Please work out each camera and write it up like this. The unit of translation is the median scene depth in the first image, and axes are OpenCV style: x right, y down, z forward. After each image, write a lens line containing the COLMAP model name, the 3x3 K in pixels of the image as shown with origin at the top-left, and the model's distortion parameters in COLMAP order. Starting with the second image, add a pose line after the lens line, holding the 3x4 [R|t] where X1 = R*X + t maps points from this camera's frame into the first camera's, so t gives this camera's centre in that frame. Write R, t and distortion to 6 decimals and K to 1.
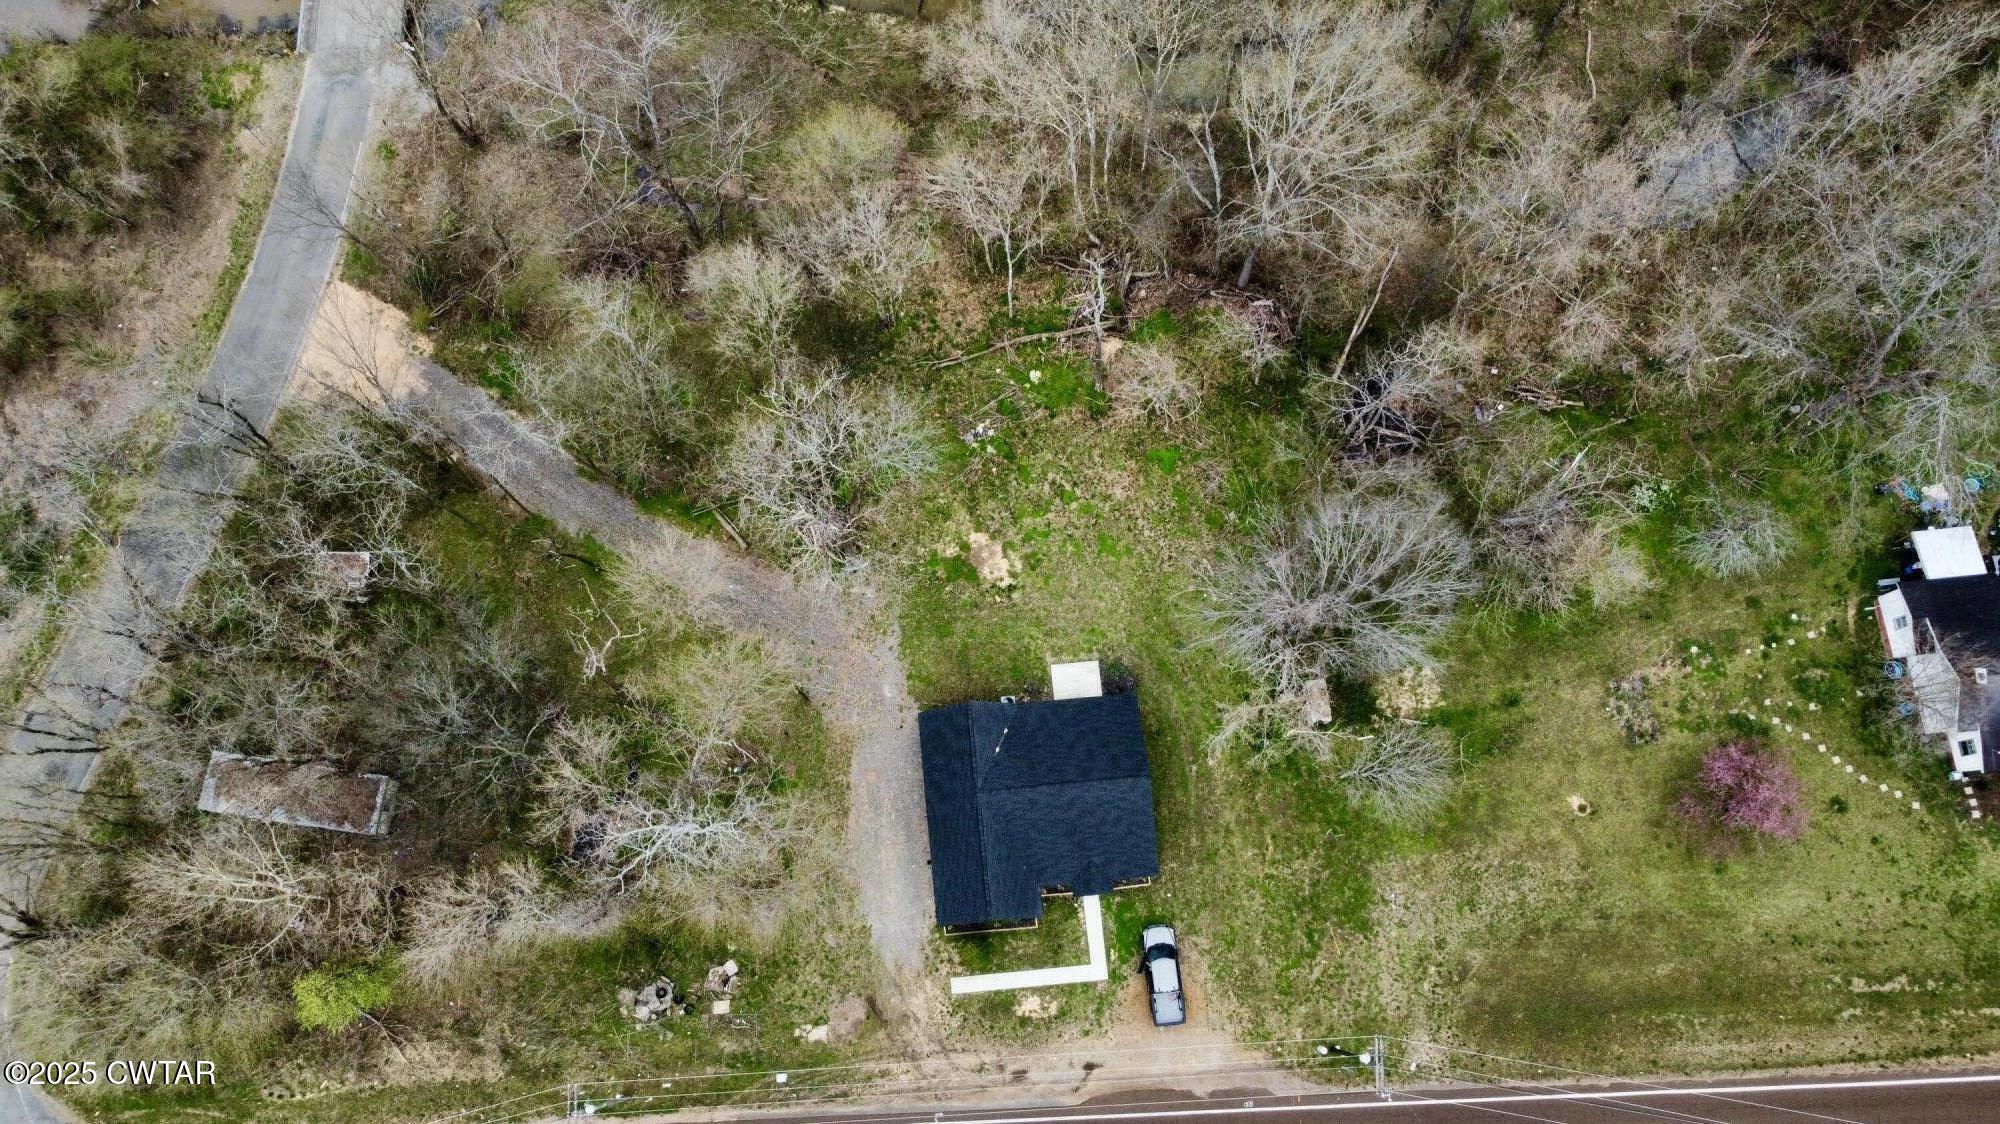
lens RADIAL K [[1424.2, 0, 1000.1], [0, 1424.2, 560.7], [0, 0, 1]] dist [-0.003819, -0.005217]
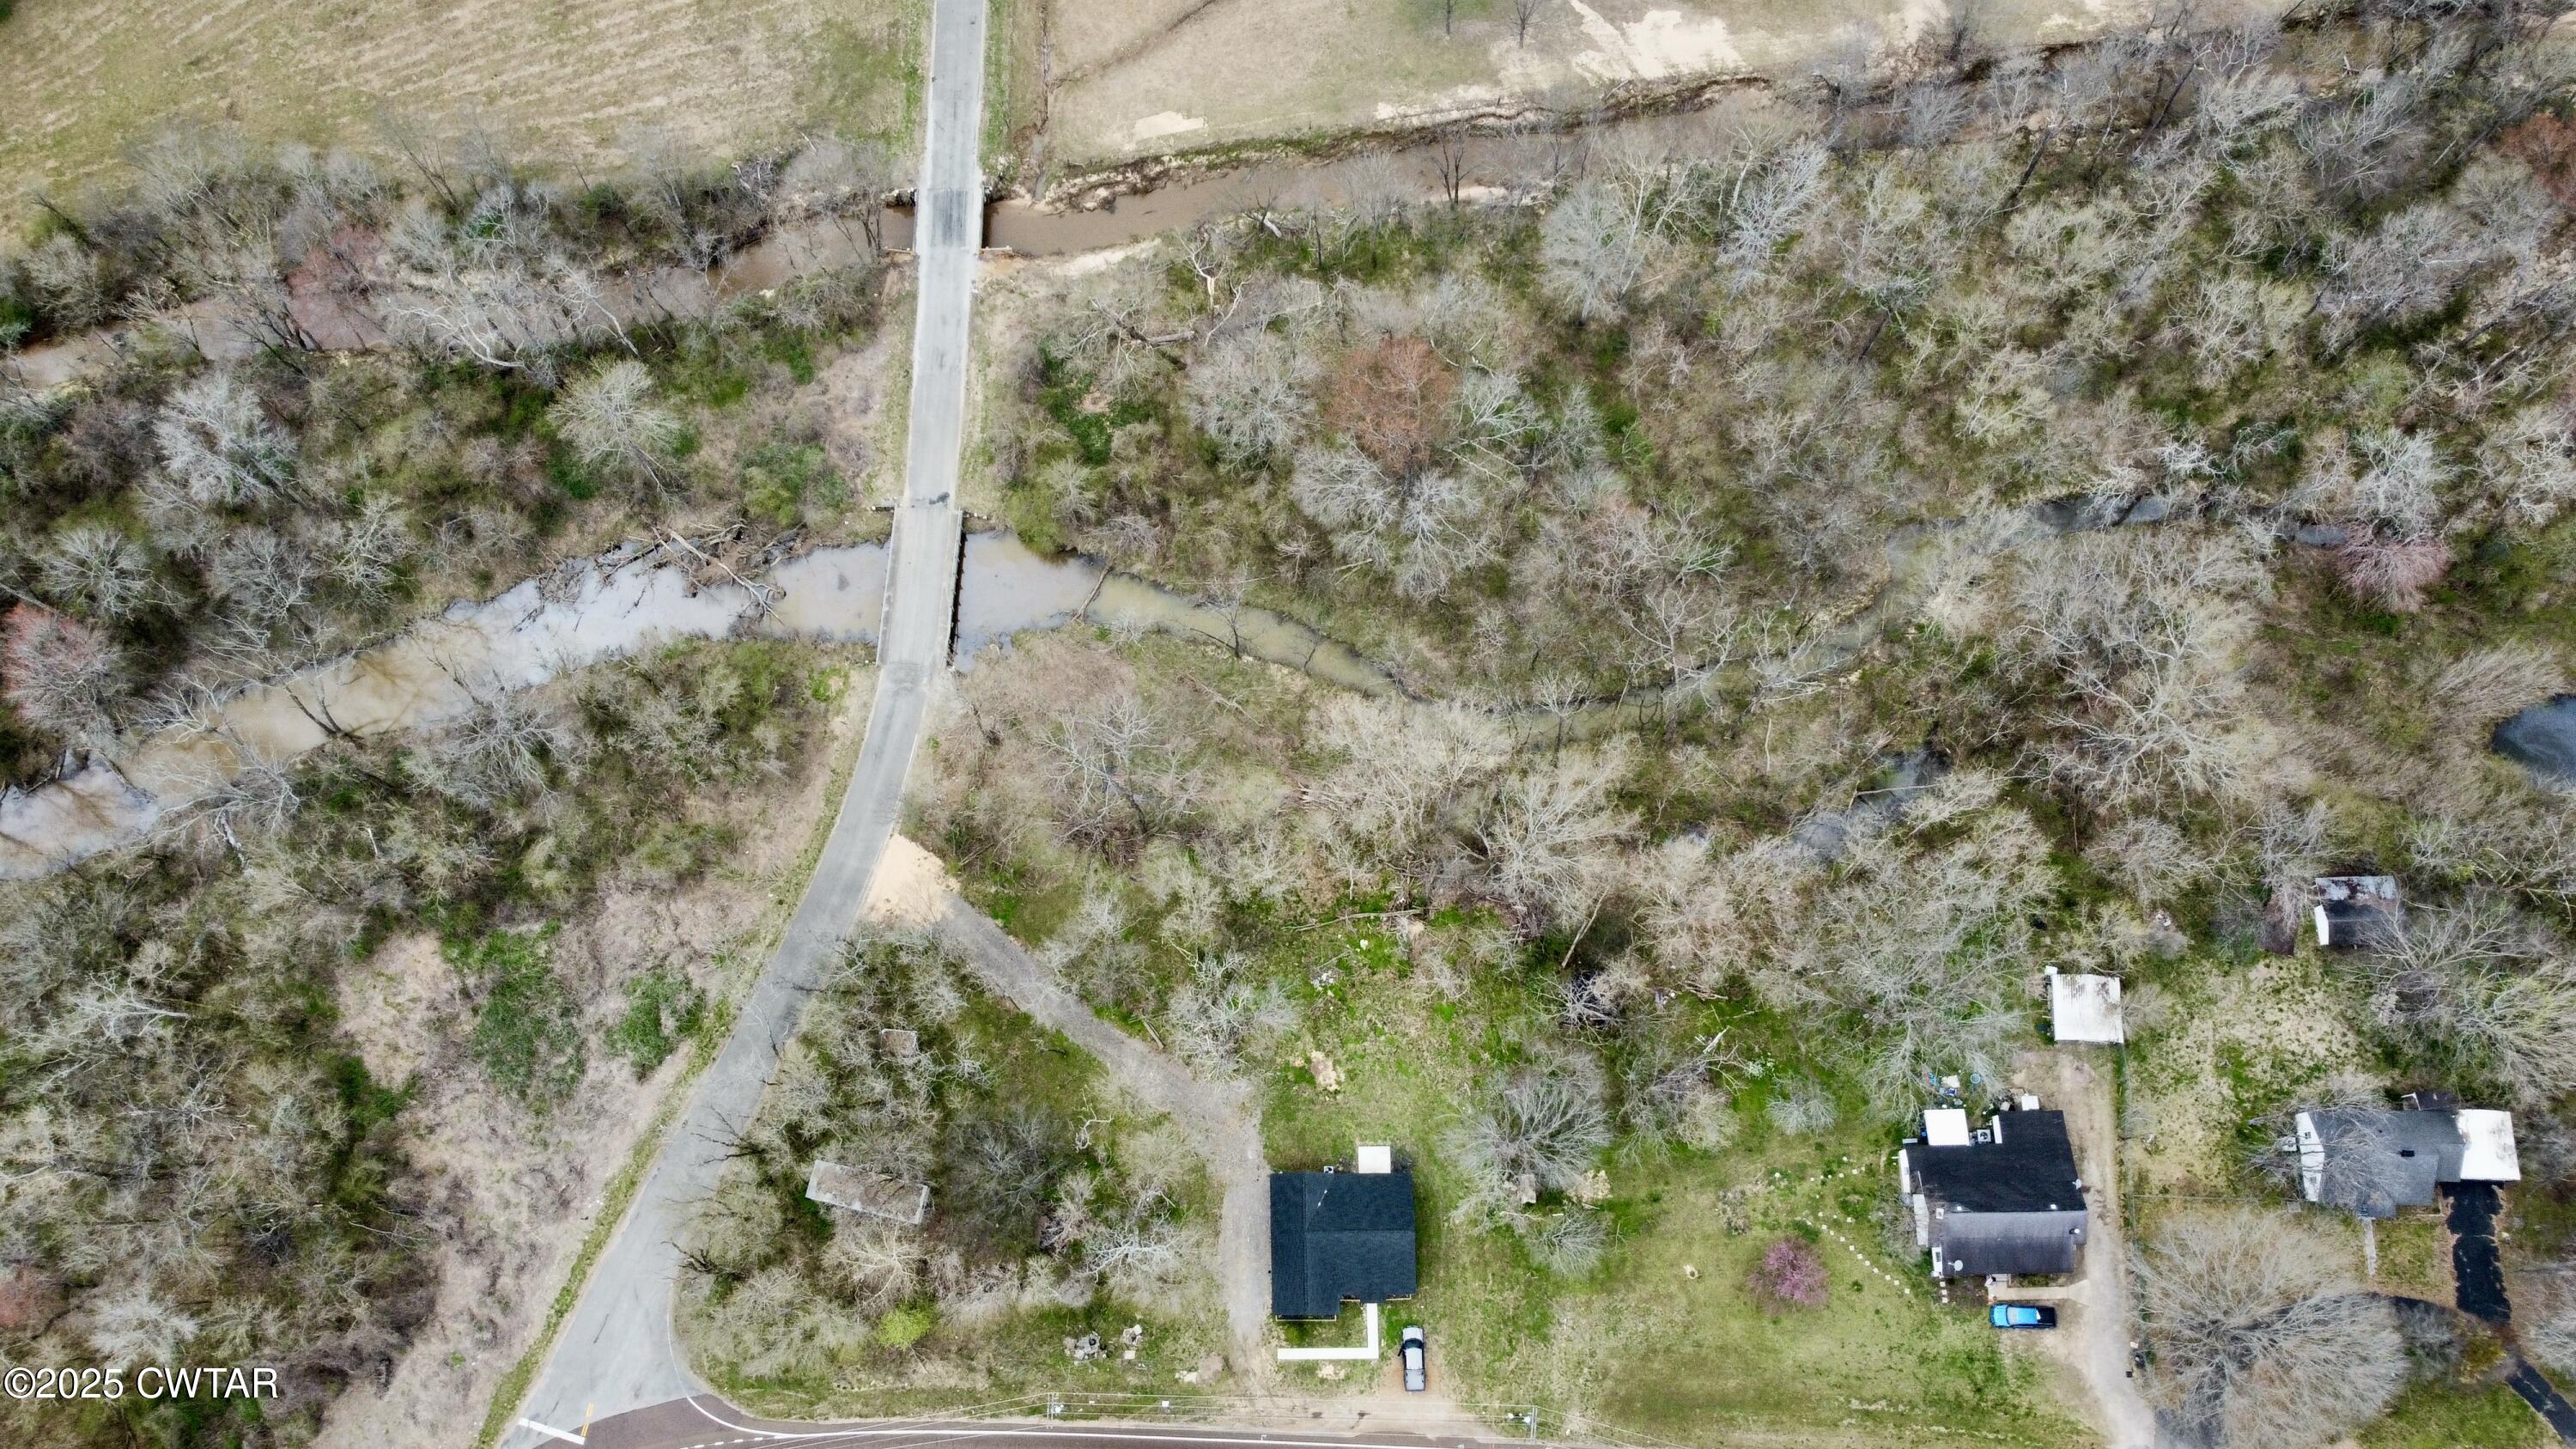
lens RADIAL K [[1834.6, 0, 1287.6], [0, 1834.6, 727.0], [0, 0, 1]] dist [-0.003819, -0.005217]
pose [[0.996520, 0.079094, -0.026315, -0.025129], [-0.080307, 0.995576, -0.048772, -0.286277], [0.022341, 0.050716, 0.998463, -1.034998]]
